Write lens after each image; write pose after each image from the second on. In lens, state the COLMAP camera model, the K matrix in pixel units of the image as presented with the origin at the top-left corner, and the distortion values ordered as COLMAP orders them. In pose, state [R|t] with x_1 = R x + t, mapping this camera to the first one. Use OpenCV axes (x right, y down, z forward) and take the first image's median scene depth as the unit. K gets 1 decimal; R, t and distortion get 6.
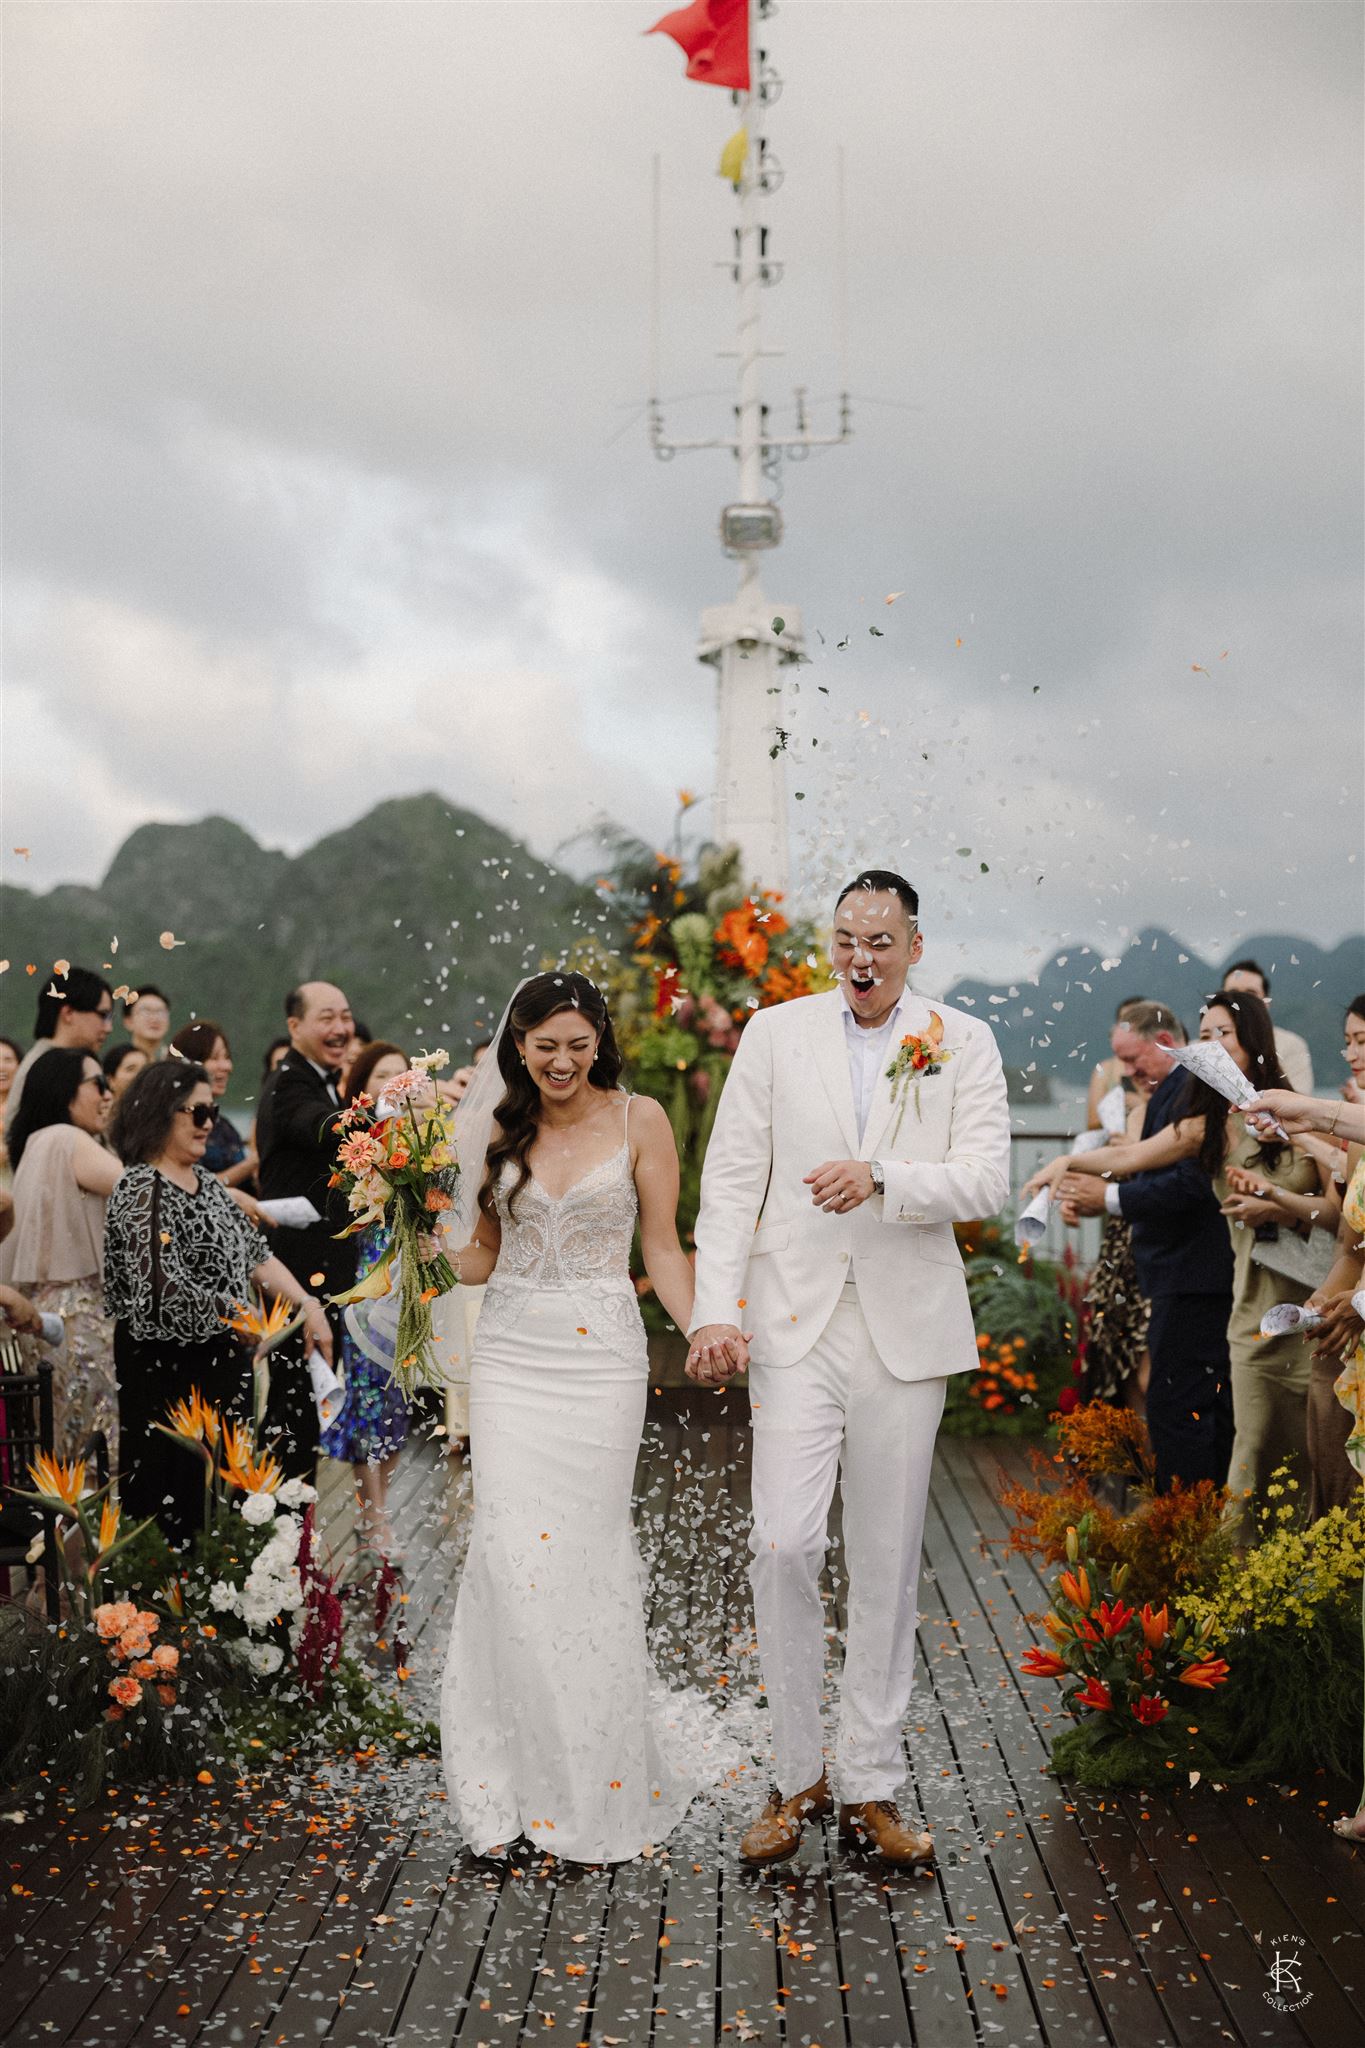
lens RADIAL K [[2841.0, 0, 682.5], [0, 2841.0, 1024.0], [0, 0, 1]] dist [-0.008973, 0.018741]
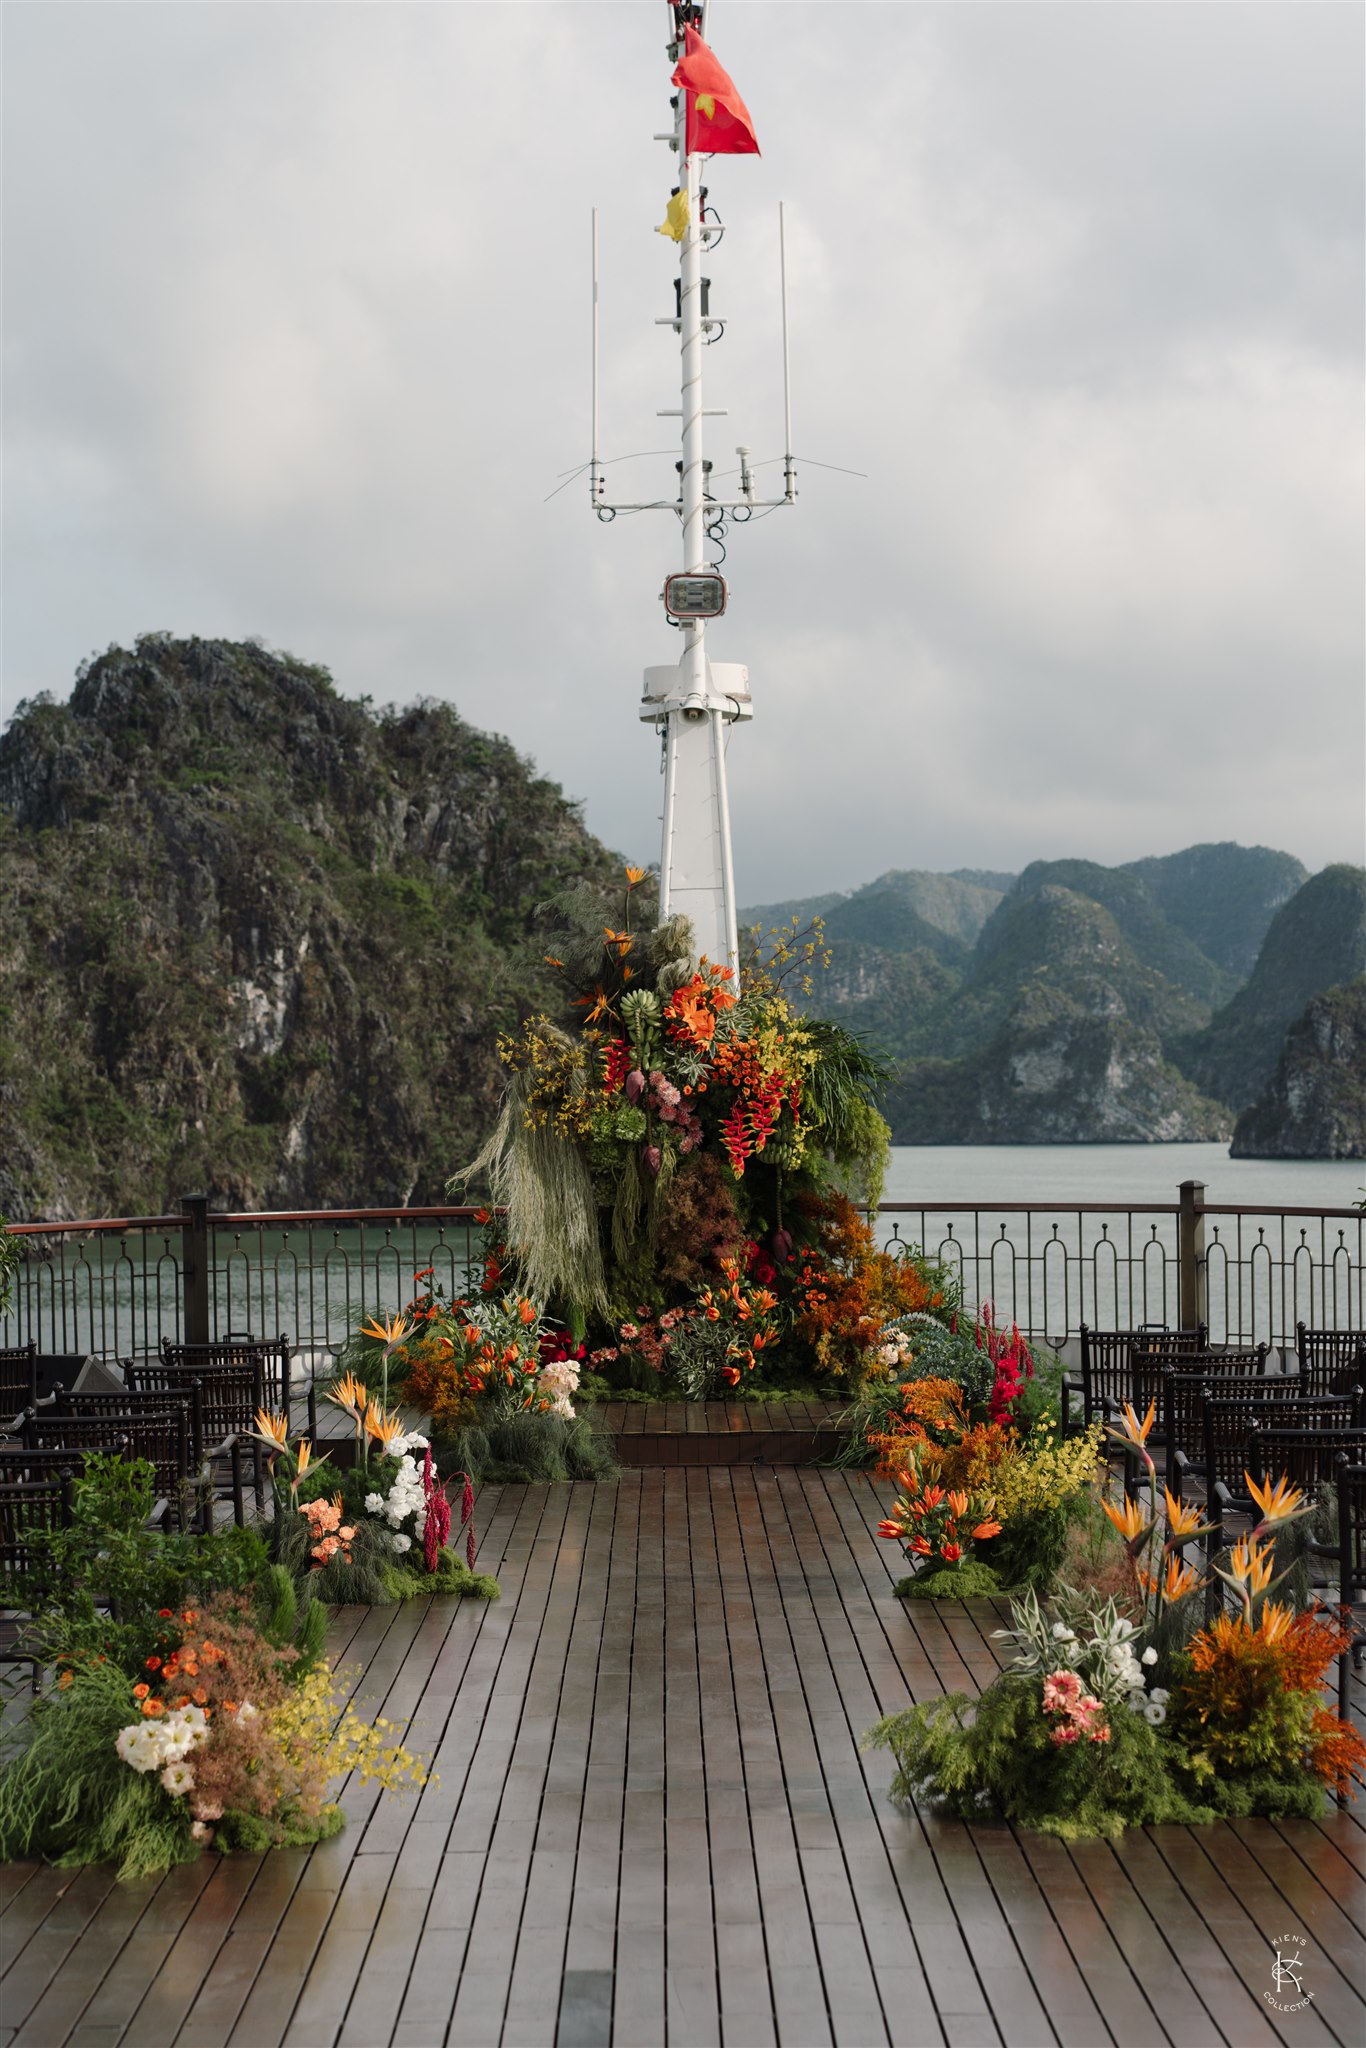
lens RADIAL K [[4818.3, 0, 683.0], [0, 4818.3, 1024.0], [0, 0, 1]] dist [-0.027152, 0.112470]
pose [[0.999697, -0.009789, 0.022571, -0.020409], [0.009783, 0.999952, 0.000372, -0.026772], [-0.022573, -0.000151, 0.999745, -0.709063]]
